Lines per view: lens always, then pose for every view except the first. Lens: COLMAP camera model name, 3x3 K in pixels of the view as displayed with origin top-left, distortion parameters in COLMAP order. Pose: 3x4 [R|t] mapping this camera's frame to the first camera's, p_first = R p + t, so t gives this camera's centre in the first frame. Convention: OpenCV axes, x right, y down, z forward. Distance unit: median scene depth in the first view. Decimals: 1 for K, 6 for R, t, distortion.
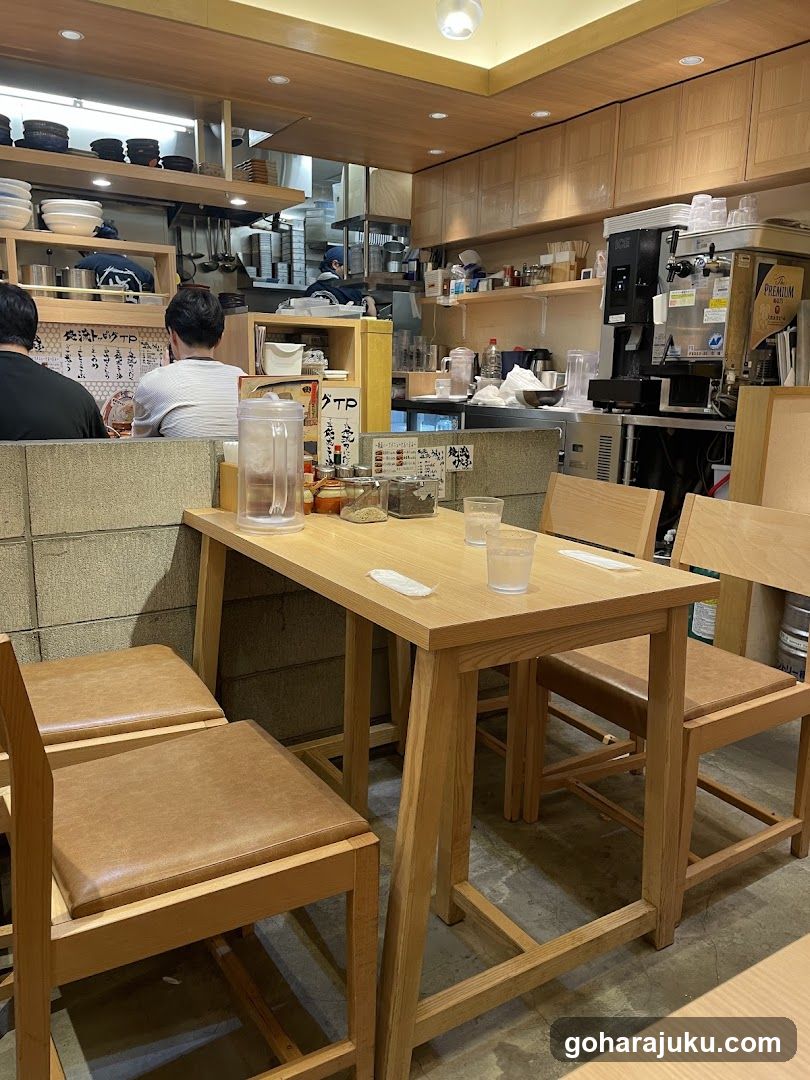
lens RADIAL K [[827.3, 0, 405.0], [0, 827.3, 540.0], [0, 0, 1]] dist [-0.004022, -0.003500]
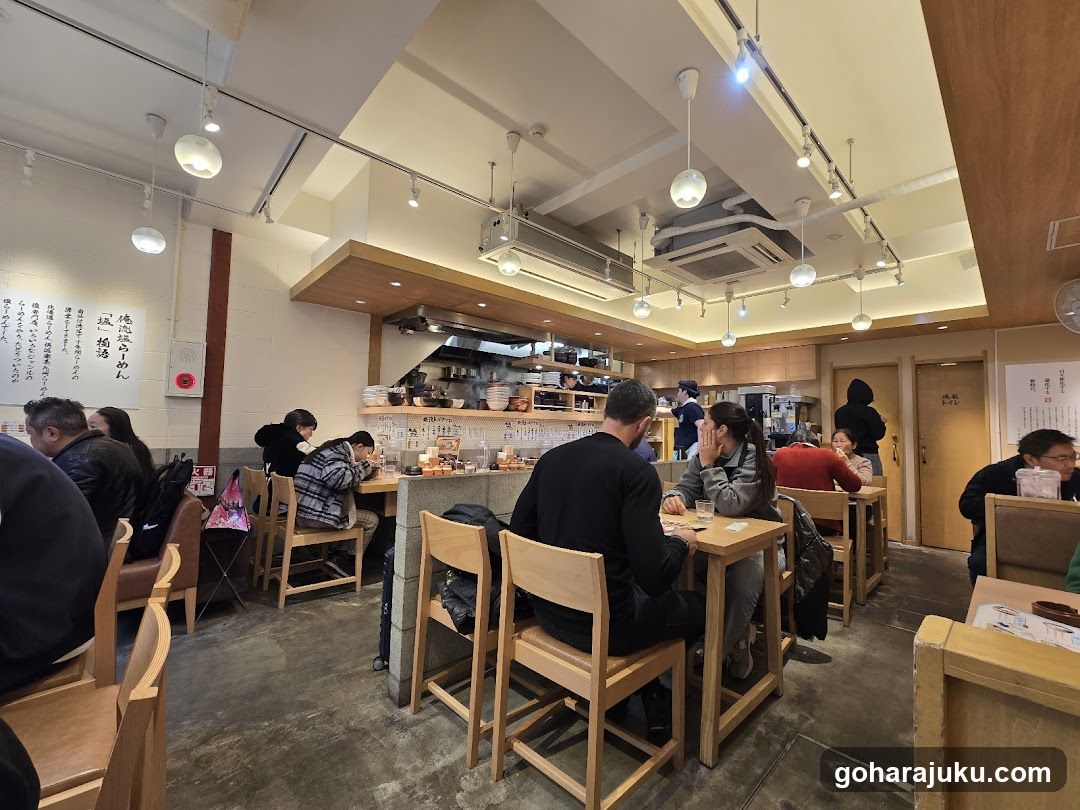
lens RADIAL K [[440.7, 0, 540.0], [0, 440.7, 405.0], [0, 0, 1]] dist [-0.000186, -0.000054]
pose [[0.984121, 0.007999, 0.177316, -0.707787], [0.035636, 0.969740, -0.241526, 0.044230], [-0.173883, 0.244010, 0.954057, -0.402840]]
